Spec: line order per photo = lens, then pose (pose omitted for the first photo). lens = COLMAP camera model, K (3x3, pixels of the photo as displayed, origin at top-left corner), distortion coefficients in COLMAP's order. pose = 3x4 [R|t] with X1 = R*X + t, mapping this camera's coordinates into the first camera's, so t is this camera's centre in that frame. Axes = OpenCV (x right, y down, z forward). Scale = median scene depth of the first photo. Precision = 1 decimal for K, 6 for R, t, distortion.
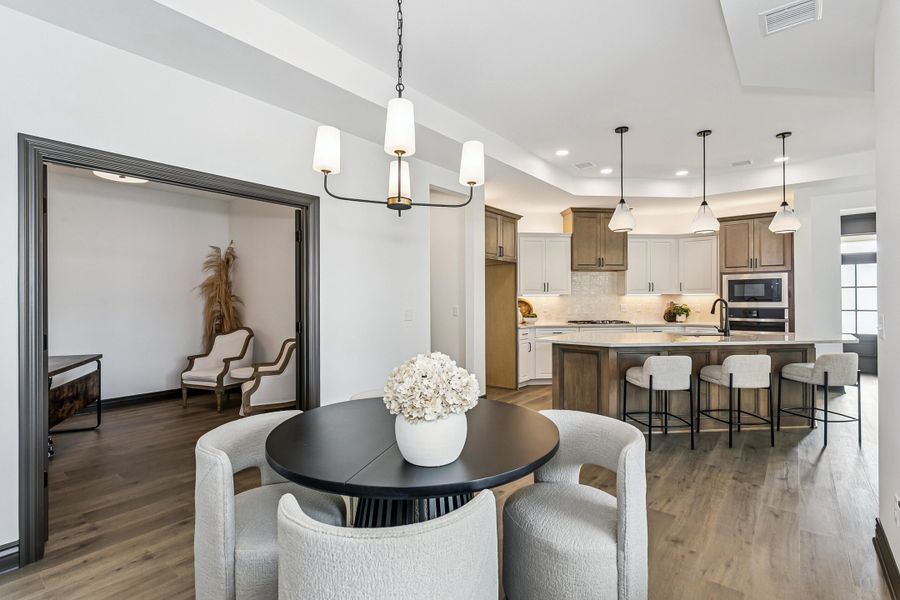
lens RADIAL K [[444.3, 0, 450.0], [0, 444.3, 300.0], [0, 0, 1]] dist [0.033035, -0.000629]
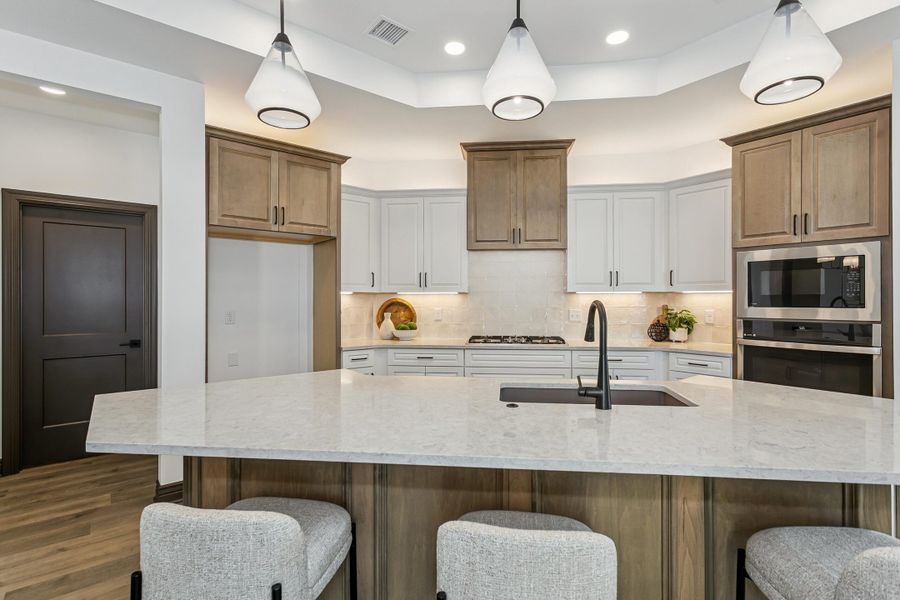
lens RADIAL K [[444.3, 0, 450.0], [0, 444.3, 300.0], [0, 0, 1]] dist [0.033035, -0.000629]
pose [[0.975140, 0.002657, -0.221573, 0.405224], [-0.002222, 0.999995, 0.002210, -0.003437], [0.221578, -0.001663, 0.975141, 0.443630]]
